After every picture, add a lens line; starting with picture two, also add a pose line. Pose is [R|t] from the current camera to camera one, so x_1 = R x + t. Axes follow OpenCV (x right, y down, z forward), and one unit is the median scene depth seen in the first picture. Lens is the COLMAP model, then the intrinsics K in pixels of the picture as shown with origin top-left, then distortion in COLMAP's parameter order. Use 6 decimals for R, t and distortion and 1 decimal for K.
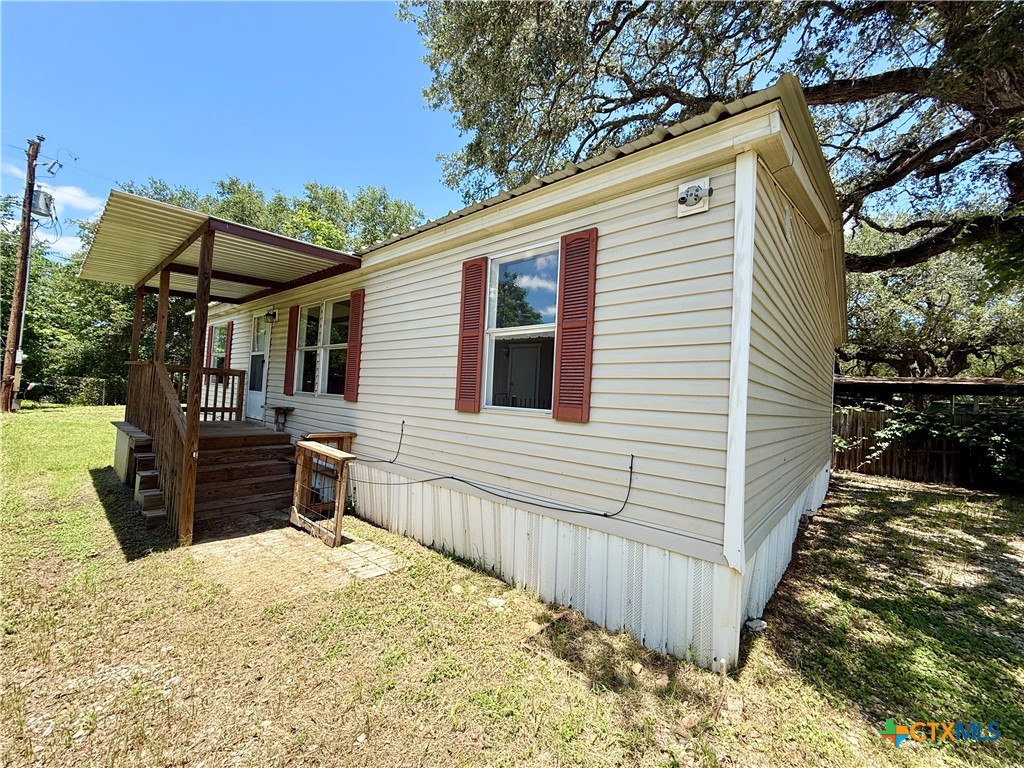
lens RADIAL K [[415.5, 0, 512.0], [0, 415.5, 384.0], [0, 0, 1]] dist [0.000263, 0.000077]
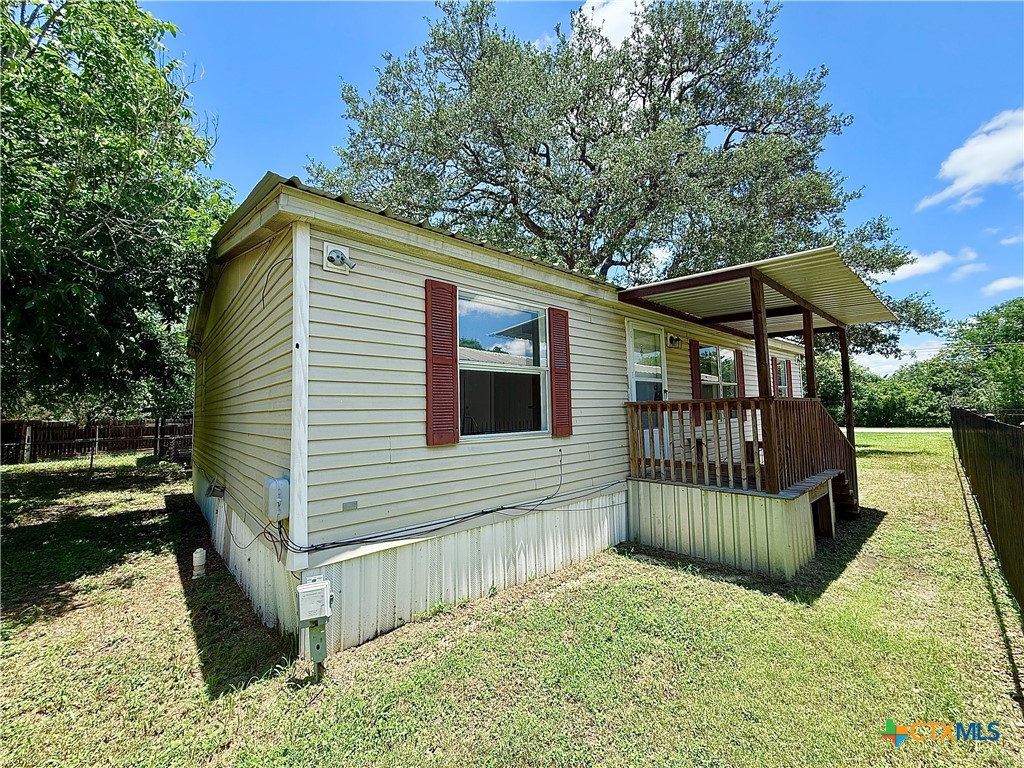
lens RADIAL K [[407.3, 0, 509.7], [0, 407.3, 384.8], [0, 0, 1]] dist [-0.000757, -0.000104]
pose [[0.125290, 0.029462, 0.991683, -1.007750], [0.015031, 0.999388, -0.031590, -0.038437], [-0.992006, 0.018864, 0.124770, 0.760885]]
